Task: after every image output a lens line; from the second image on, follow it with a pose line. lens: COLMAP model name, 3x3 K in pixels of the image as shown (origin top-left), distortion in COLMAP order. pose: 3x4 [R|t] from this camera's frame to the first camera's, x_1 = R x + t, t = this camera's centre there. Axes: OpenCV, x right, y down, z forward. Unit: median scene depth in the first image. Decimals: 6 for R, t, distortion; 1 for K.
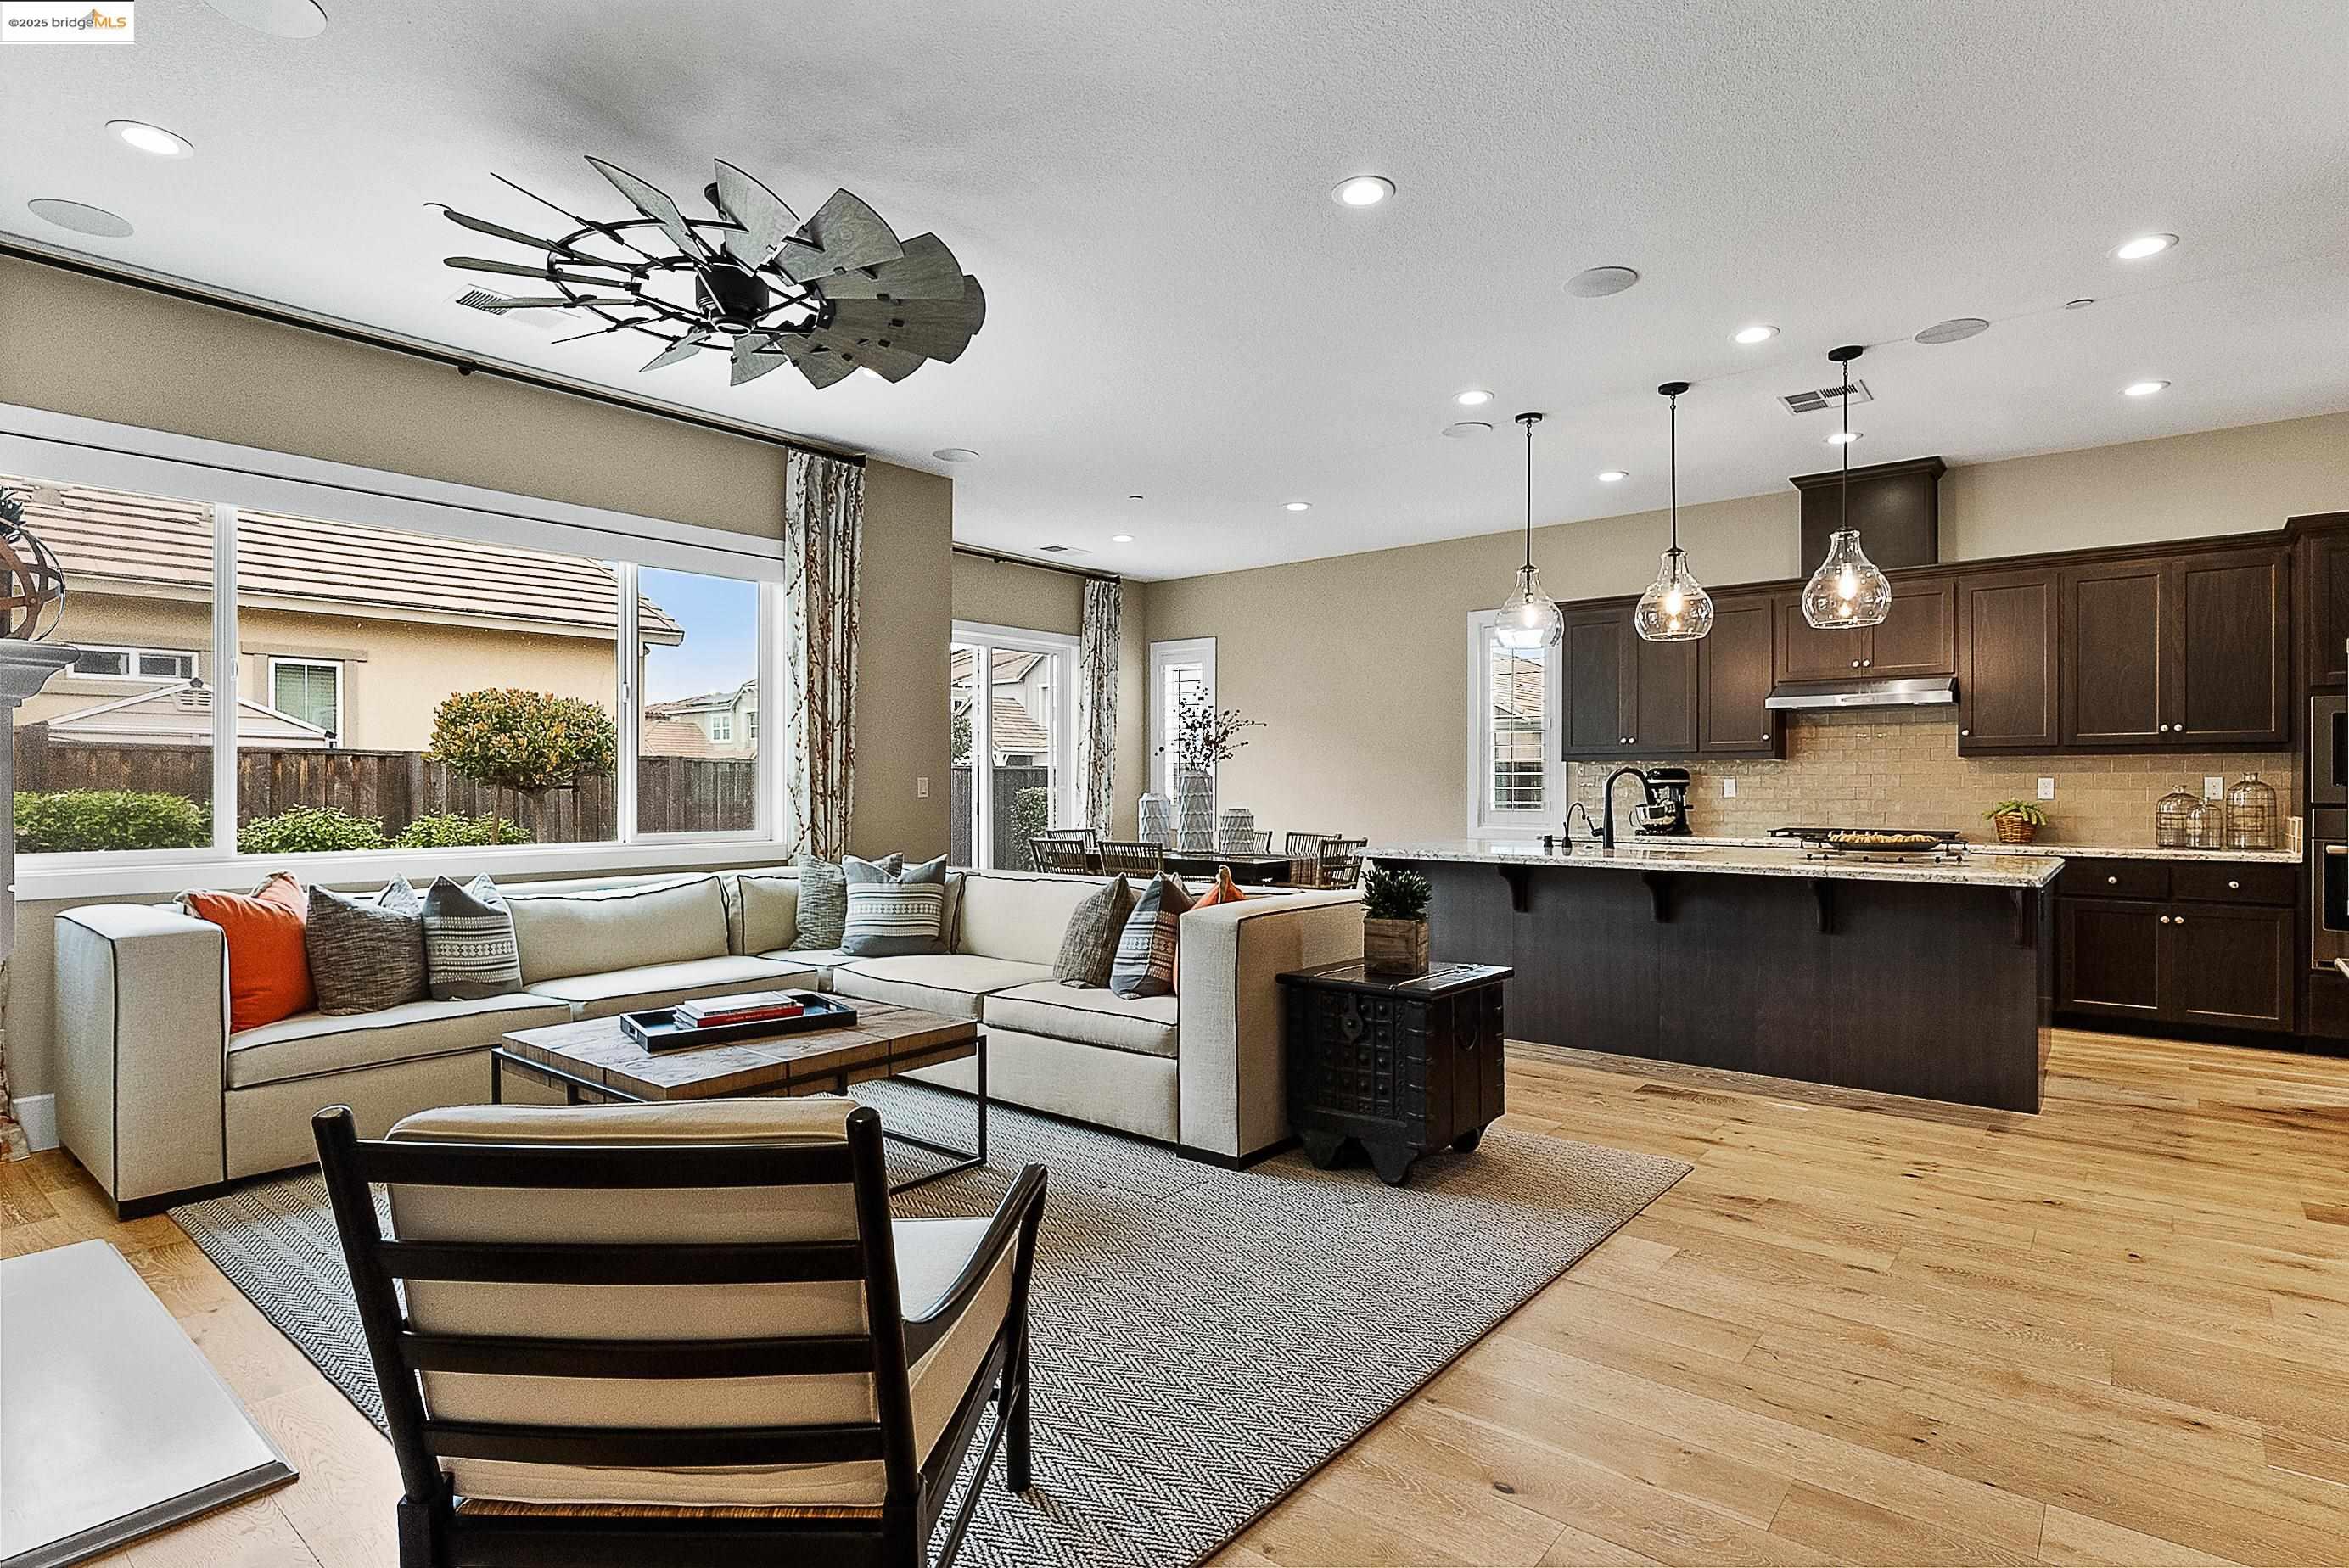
lens RADIAL K [[1194.1, 0, 1161.0], [0, 1194.1, 785.4], [0, 0, 1]] dist [0.002912, -0.002145]
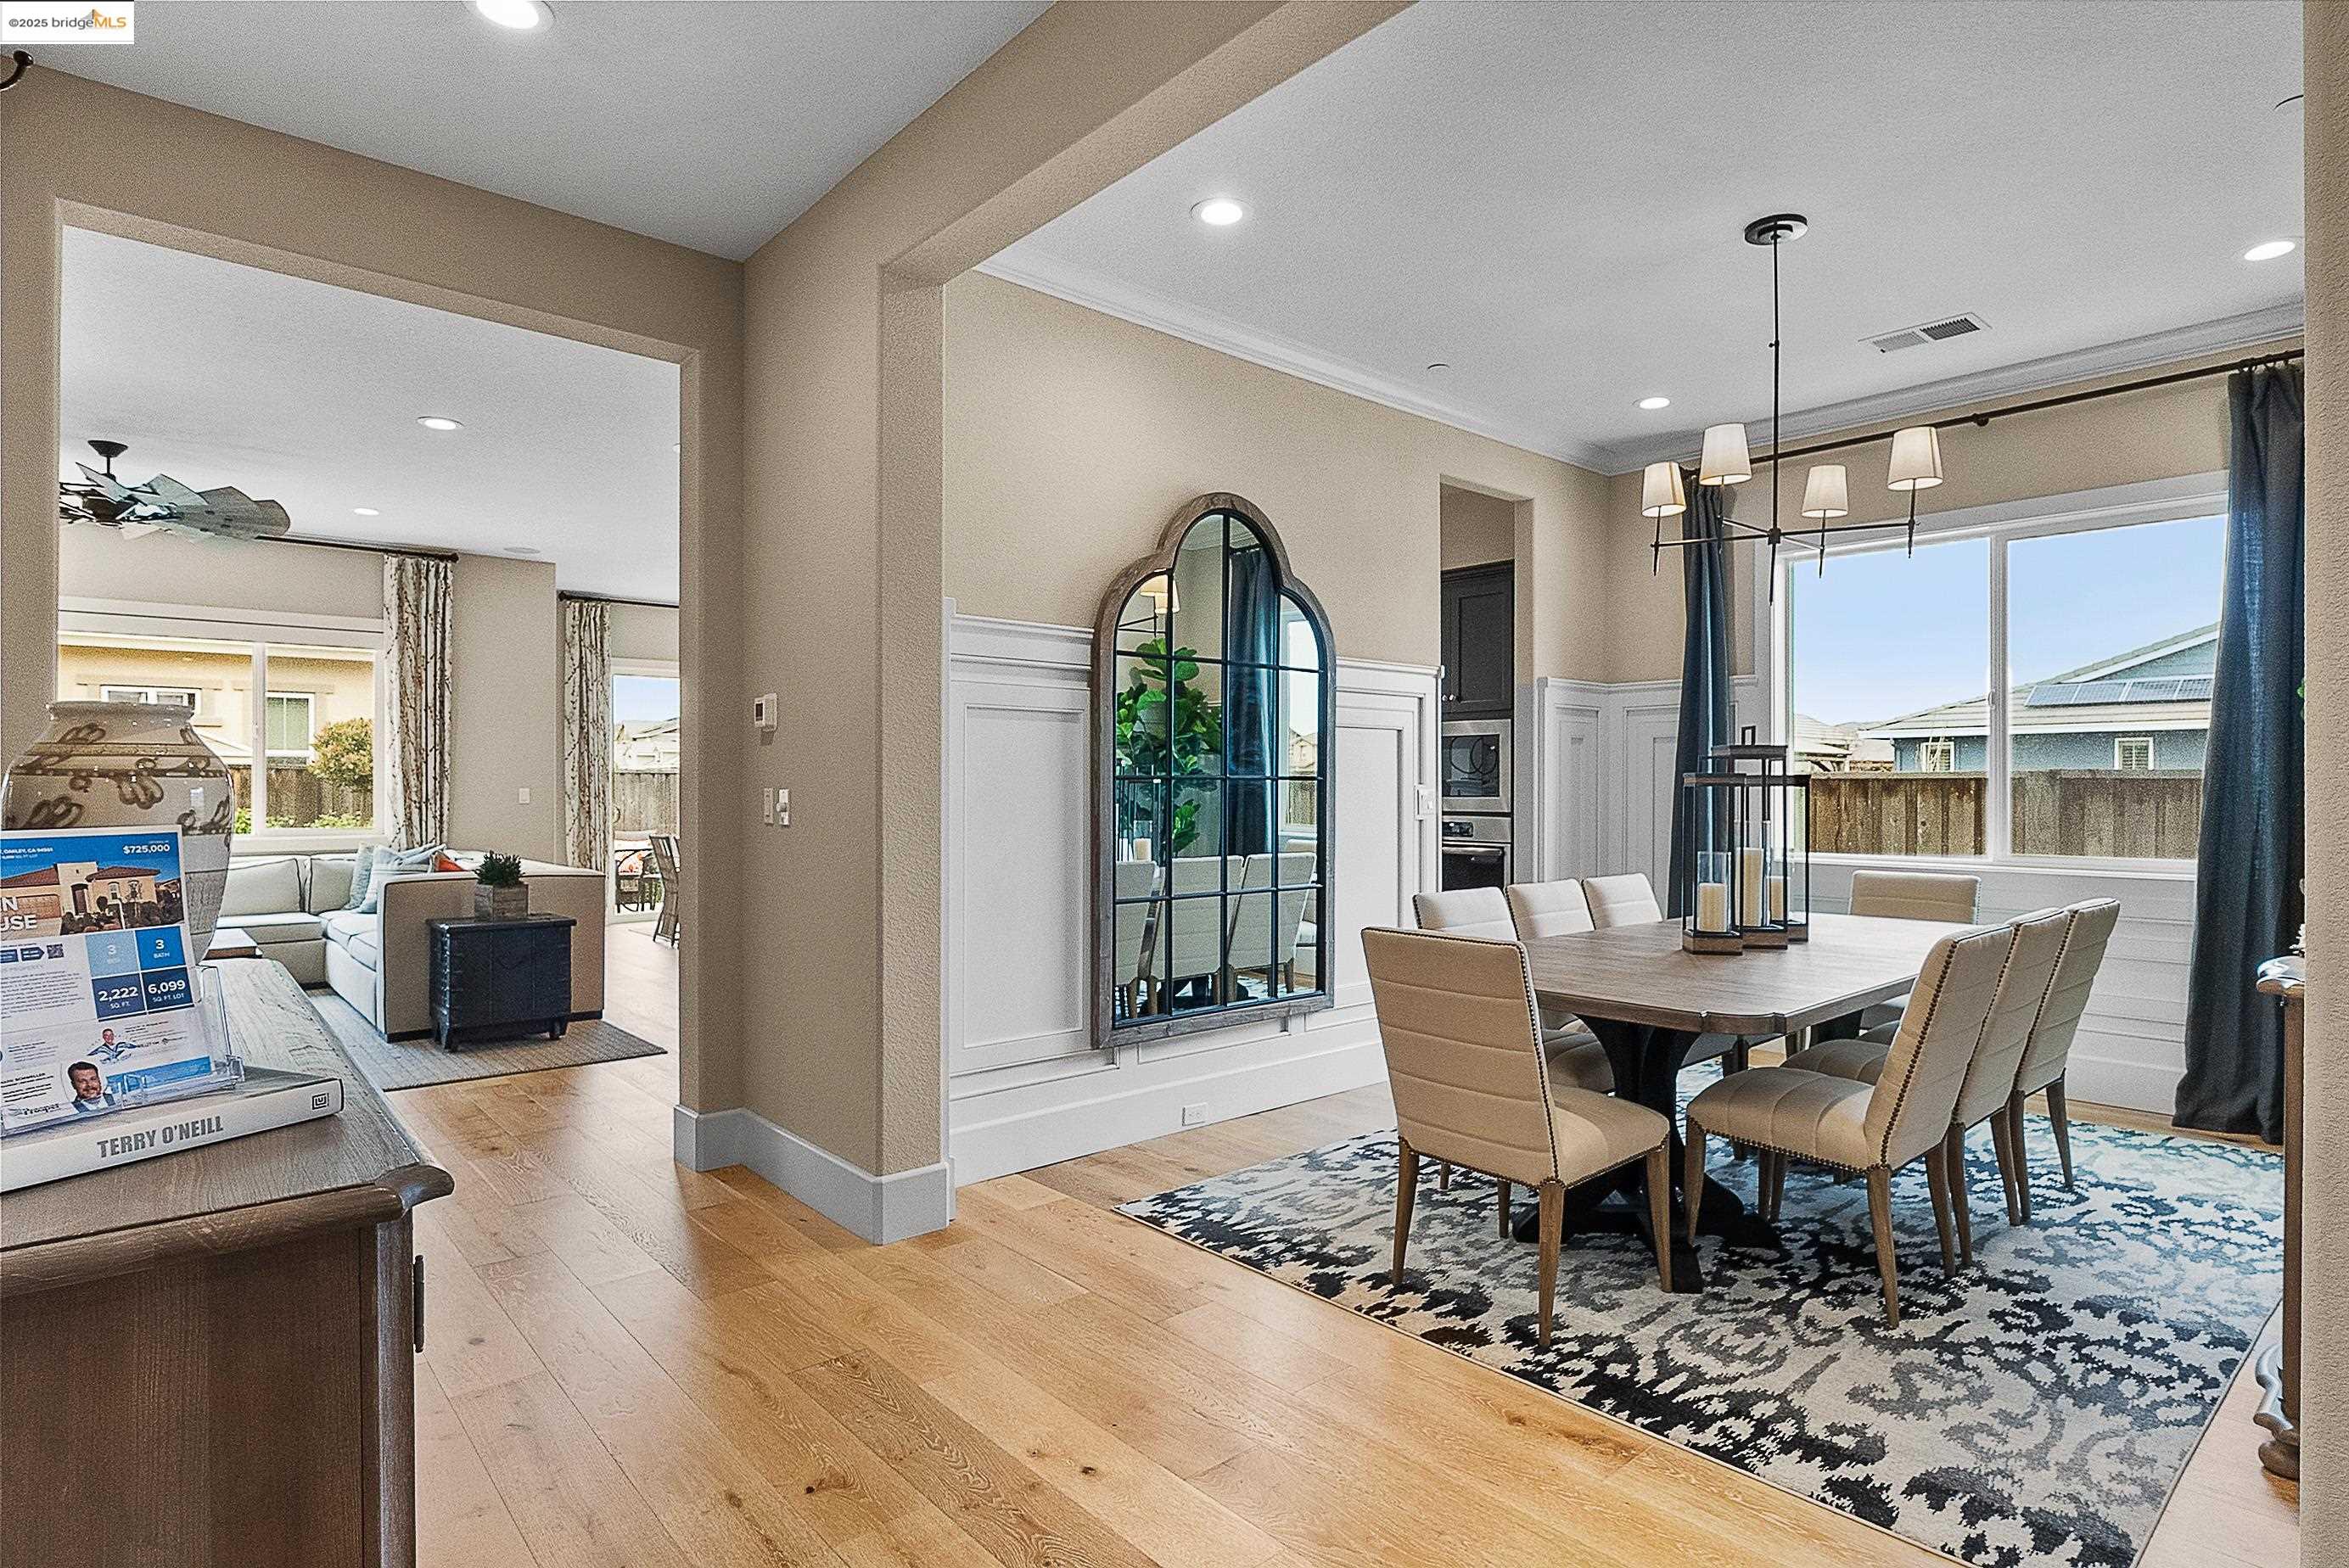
lens RADIAL K [[1194.1, 0, 1117.3], [0, 1194.1, 794.0], [0, 0, 1]] dist [0.002912, -0.002145]
pose [[0.985331, -0.000776, -0.170654, 0.569030], [0.002362, 0.999956, 0.009095, -0.008940], [0.170640, -0.009365, 0.985289, -0.170997]]
